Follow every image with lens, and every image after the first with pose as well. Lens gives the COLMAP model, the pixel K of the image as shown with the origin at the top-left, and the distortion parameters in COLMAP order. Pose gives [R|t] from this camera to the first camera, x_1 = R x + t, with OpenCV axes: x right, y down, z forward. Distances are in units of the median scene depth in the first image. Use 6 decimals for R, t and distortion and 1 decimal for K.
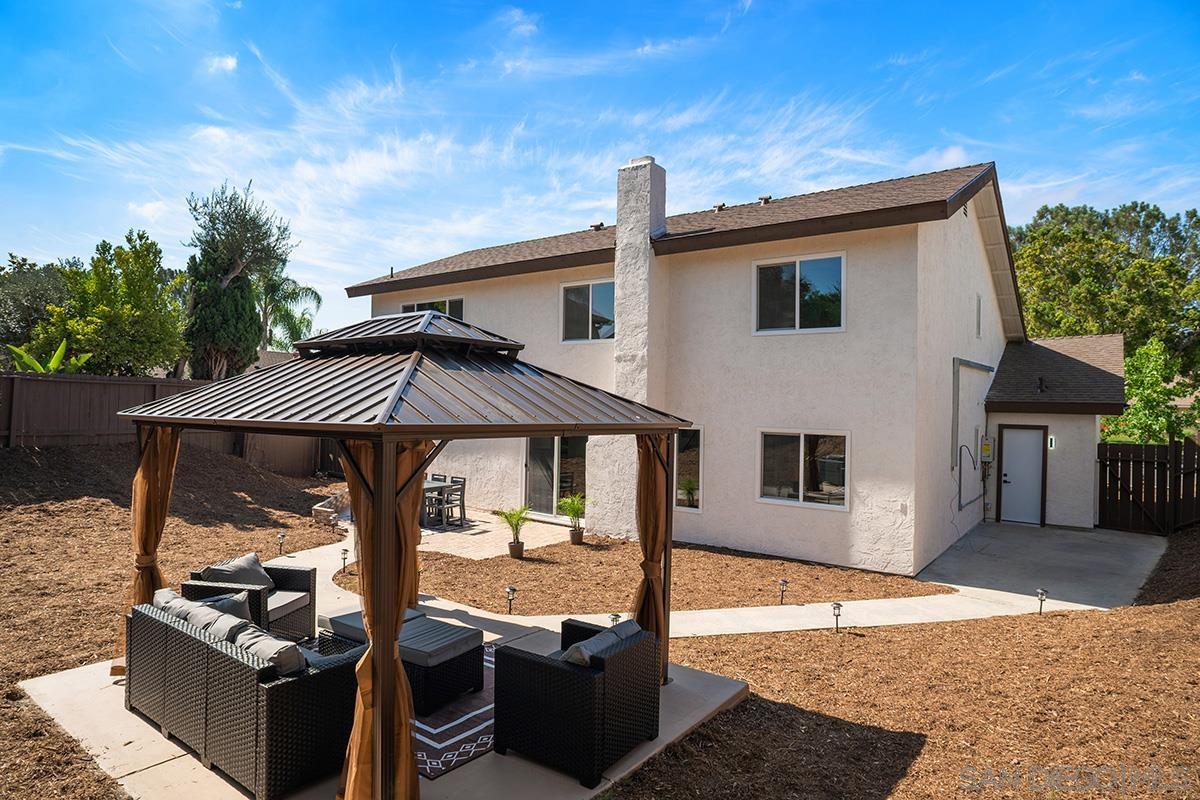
lens RADIAL K [[697.7, 0, 599.3], [0, 697.7, 403.9], [0, 0, 1]] dist [0.002593, 0.002418]
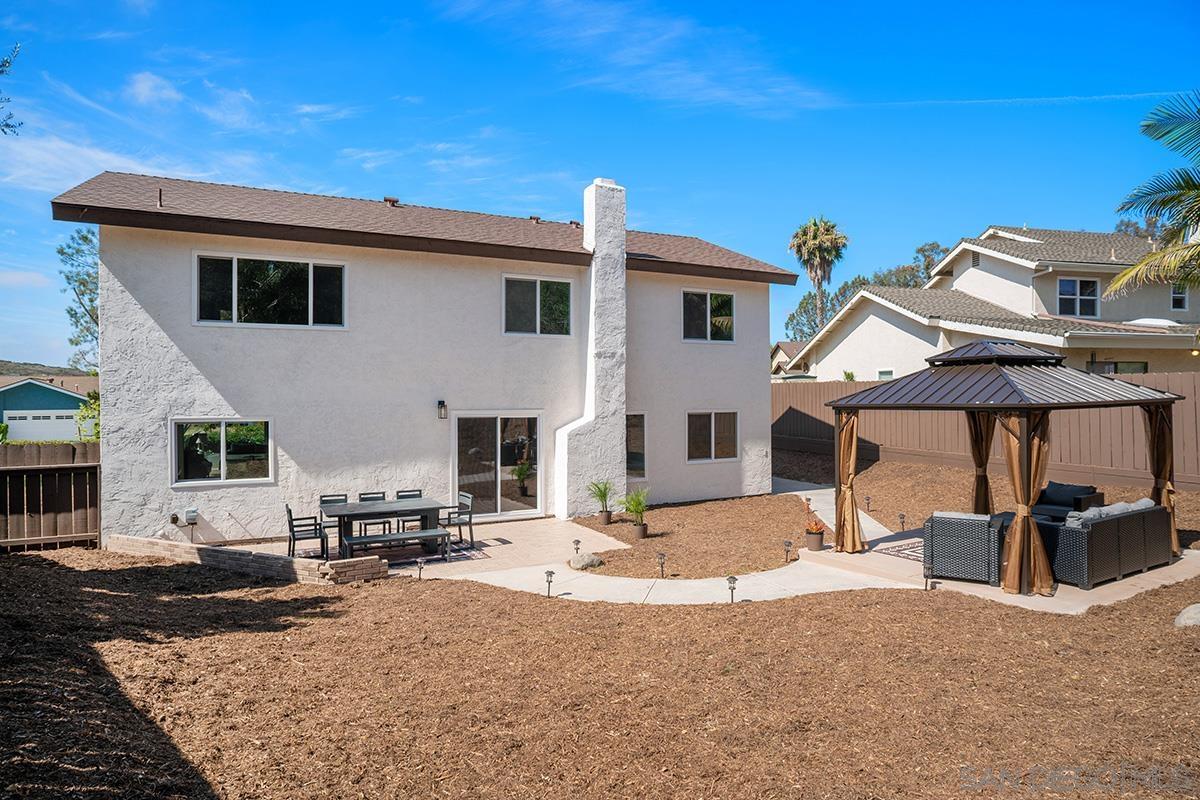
lens RADIAL K [[697.7, 0, 599.4], [0, 697.7, 392.0], [0, 0, 1]] dist [0.002593, 0.002418]
pose [[0.405320, -0.021313, 0.913927, -1.020386], [0.011952, 0.999766, 0.018014, -0.026665], [-0.914097, 0.003621, 0.405480, 0.562275]]
